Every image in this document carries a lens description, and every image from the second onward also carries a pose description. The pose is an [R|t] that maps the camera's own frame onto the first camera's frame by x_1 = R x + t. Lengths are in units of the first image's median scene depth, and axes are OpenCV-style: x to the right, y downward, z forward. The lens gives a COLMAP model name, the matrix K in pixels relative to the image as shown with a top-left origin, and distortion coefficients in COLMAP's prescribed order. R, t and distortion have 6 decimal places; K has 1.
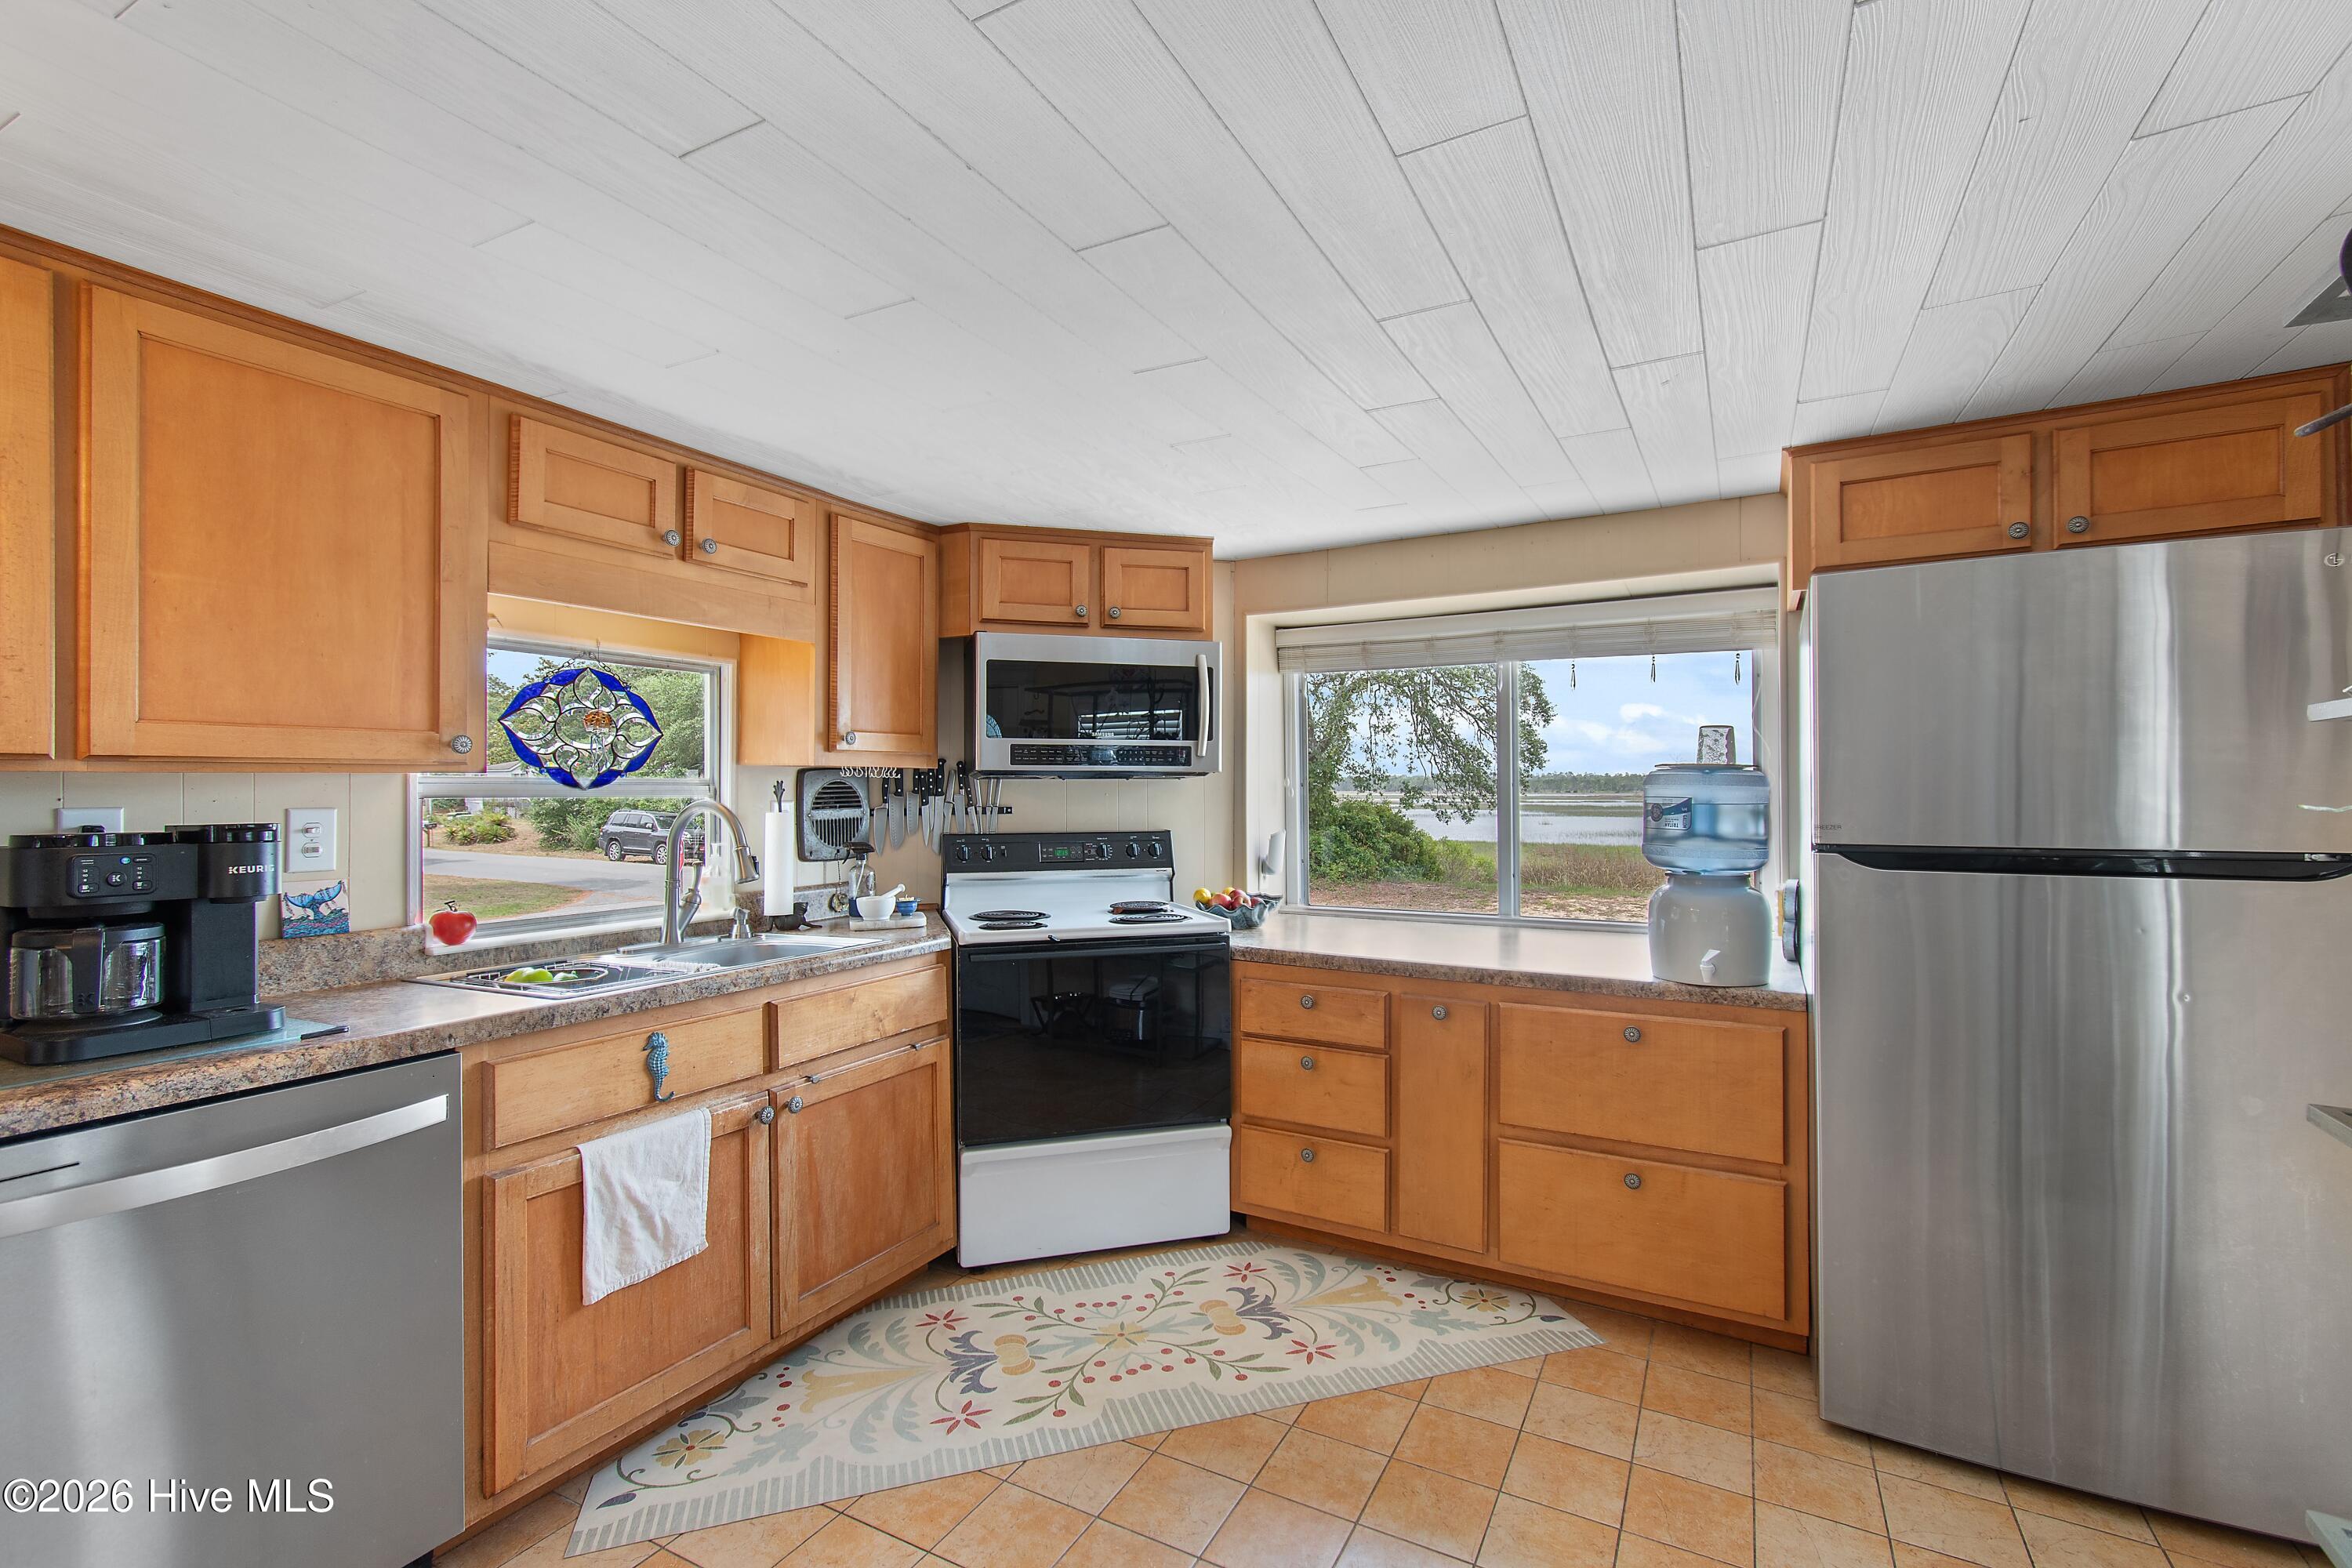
lens RADIAL K [[1039.3, 0, 1179.6], [0, 1039.3, 780.2], [0, 0, 1]] dist [0.001316, -0.000195]
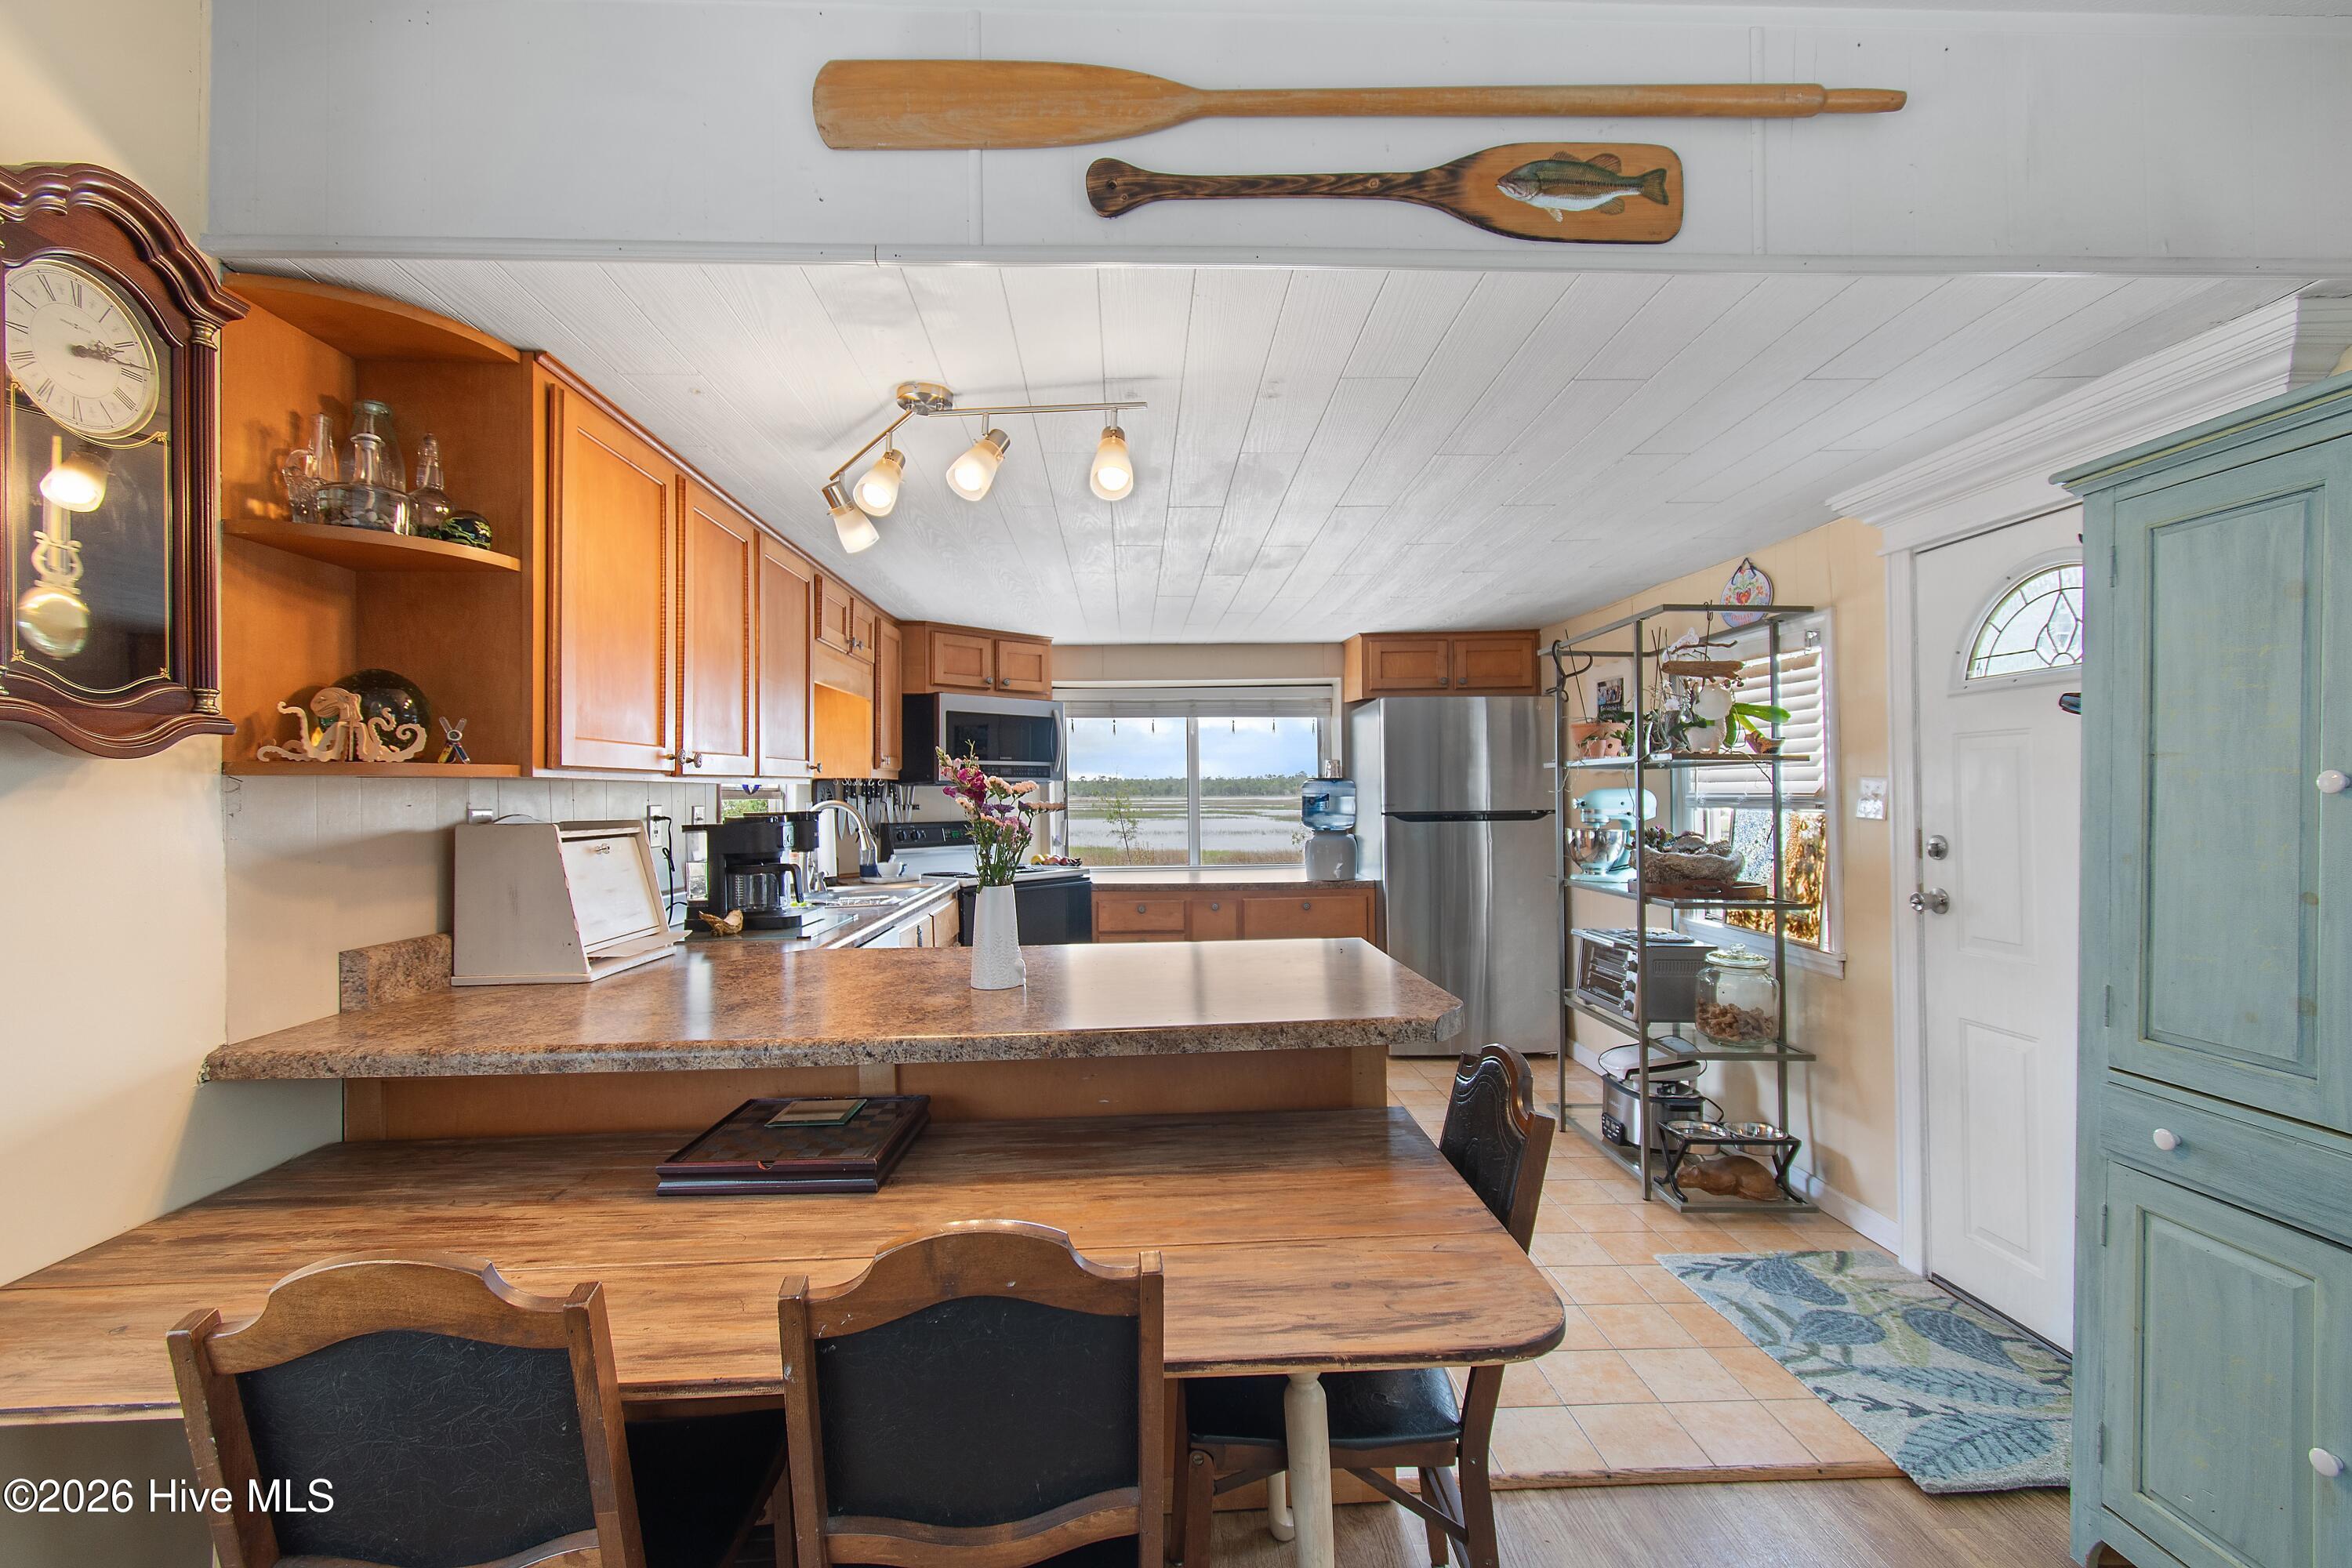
lens RADIAL K [[1034.1, 0, 1181.3], [0, 1034.1, 784.4], [0, 0, 1]] dist [0.005741, -0.003921]
pose [[0.855025, -0.002715, 0.518579, -0.718574], [0.003839, 0.999992, -0.001095, -0.000701], [-0.518572, 0.002927, 0.855029, -0.549128]]
